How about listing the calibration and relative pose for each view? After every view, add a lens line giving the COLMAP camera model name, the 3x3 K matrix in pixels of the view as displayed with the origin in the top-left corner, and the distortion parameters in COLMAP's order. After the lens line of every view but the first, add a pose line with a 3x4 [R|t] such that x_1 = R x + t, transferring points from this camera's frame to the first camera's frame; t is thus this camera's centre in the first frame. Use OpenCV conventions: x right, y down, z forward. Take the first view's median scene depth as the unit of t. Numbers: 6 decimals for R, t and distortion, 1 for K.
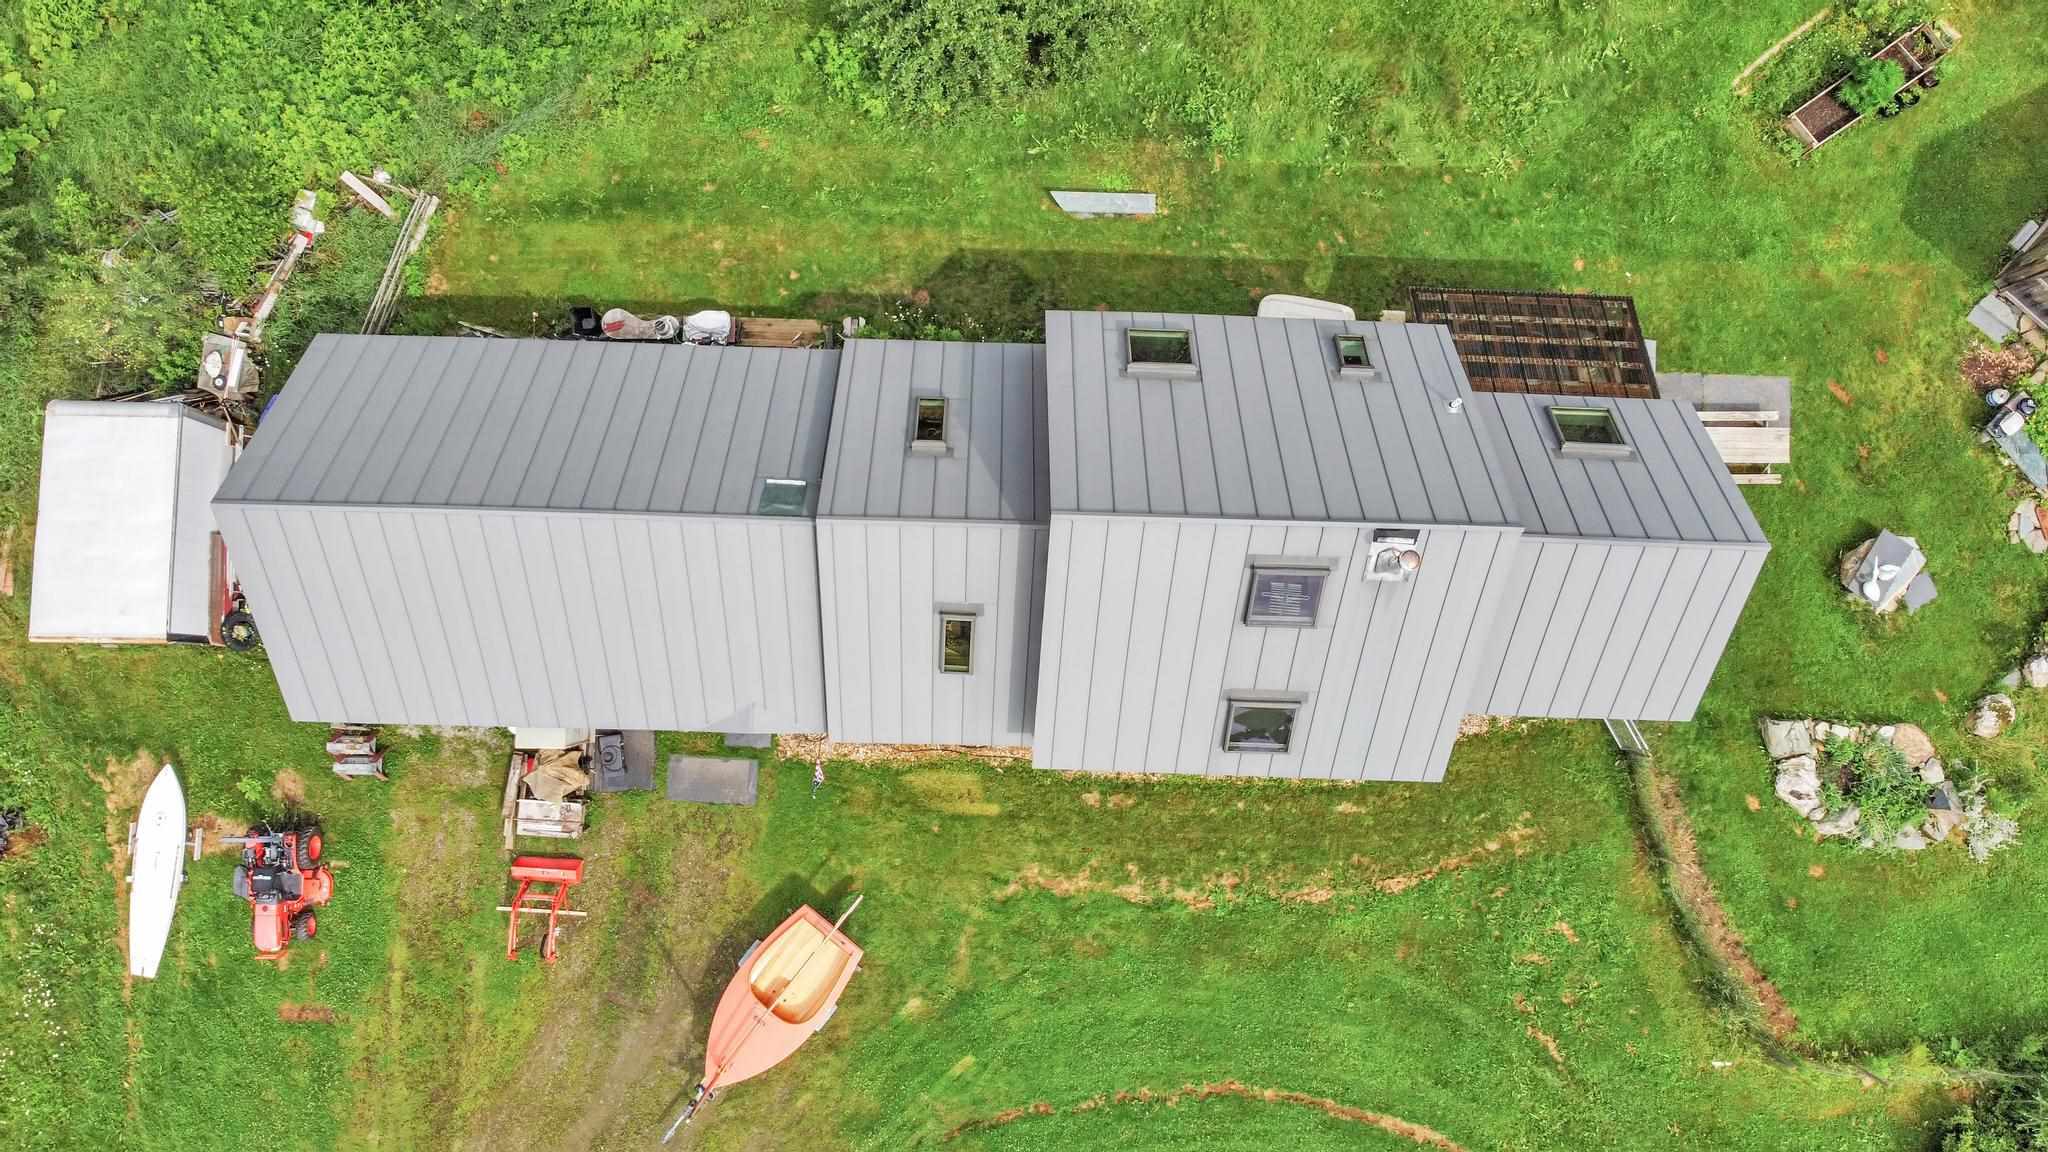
lens RADIAL K [[1550.0, 0, 1025.7], [0, 1550.0, 557.8], [0, 0, 1]] dist [-0.003592, -0.004710]
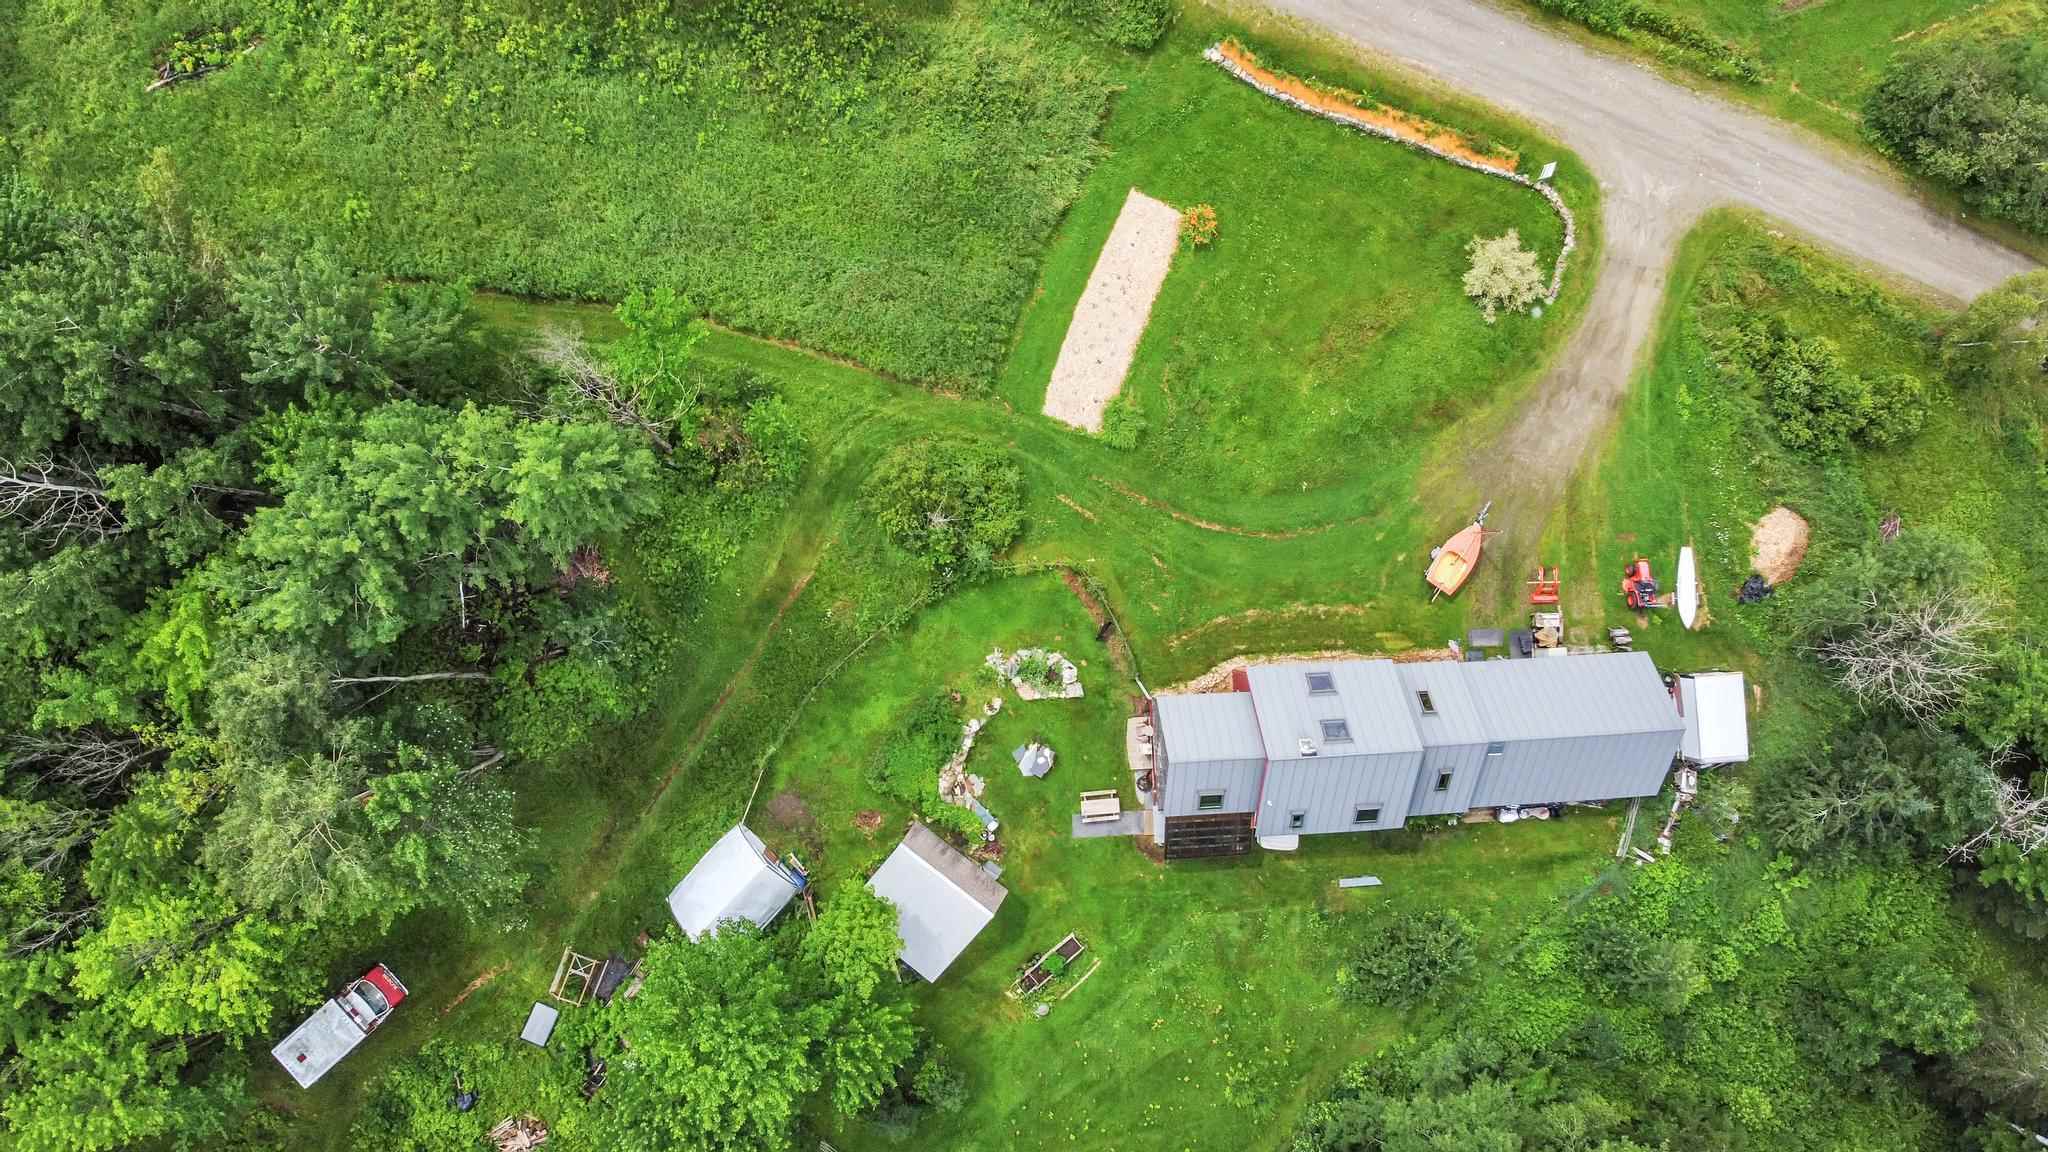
lens RADIAL K [[1550.0, 0, 1025.7], [0, 1550.0, 557.8], [0, 0, 1]] dist [-0.003592, -0.004710]
pose [[-0.992098, 0.078216, -0.098102, 0.803752], [-0.088841, -0.990055, 0.109075, 0.062632], [-0.088595, 0.116929, 0.989181, -1.503505]]
